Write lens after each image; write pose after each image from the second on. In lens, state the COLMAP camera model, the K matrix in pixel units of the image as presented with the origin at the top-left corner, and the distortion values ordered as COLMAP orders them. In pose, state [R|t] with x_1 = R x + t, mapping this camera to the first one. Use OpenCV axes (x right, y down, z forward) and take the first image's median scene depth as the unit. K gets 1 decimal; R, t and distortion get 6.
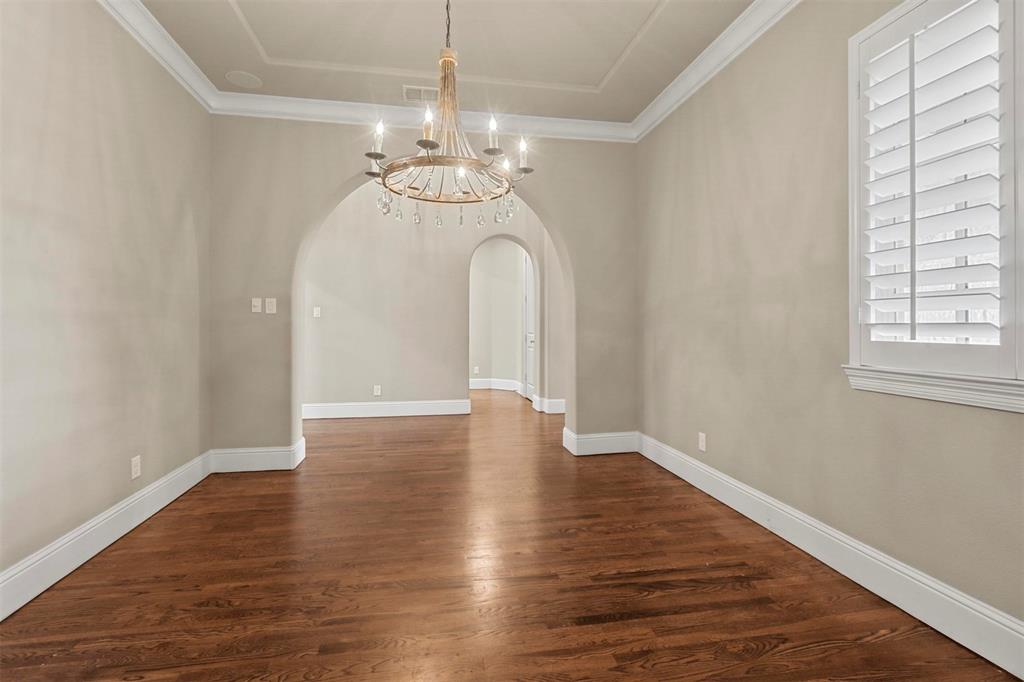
lens RADIAL K [[476.1, 0, 507.1], [0, 476.1, 332.1], [0, 0, 1]] dist [0.001422, -0.000803]
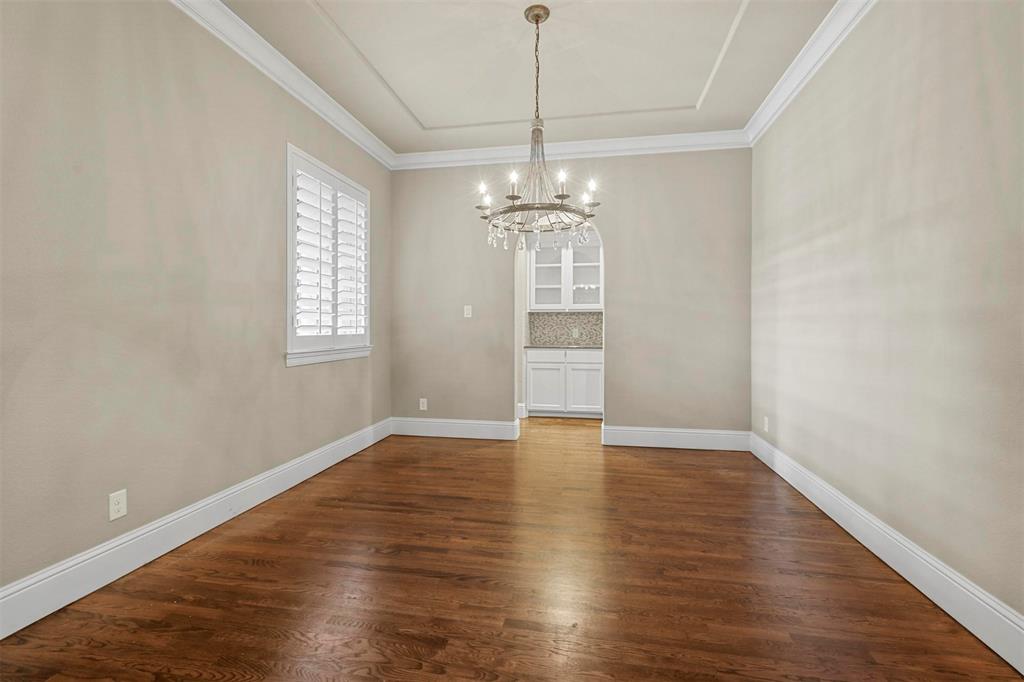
lens RADIAL K [[476.1, 0, 507.1], [0, 476.1, 332.1], [0, 0, 1]] dist [0.001422, -0.000803]
pose [[-0.935788, -0.004079, 0.352538, -0.485068], [0.005575, 0.999637, 0.026367, -0.031838], [-0.352518, 0.026639, -0.935426, 2.134878]]
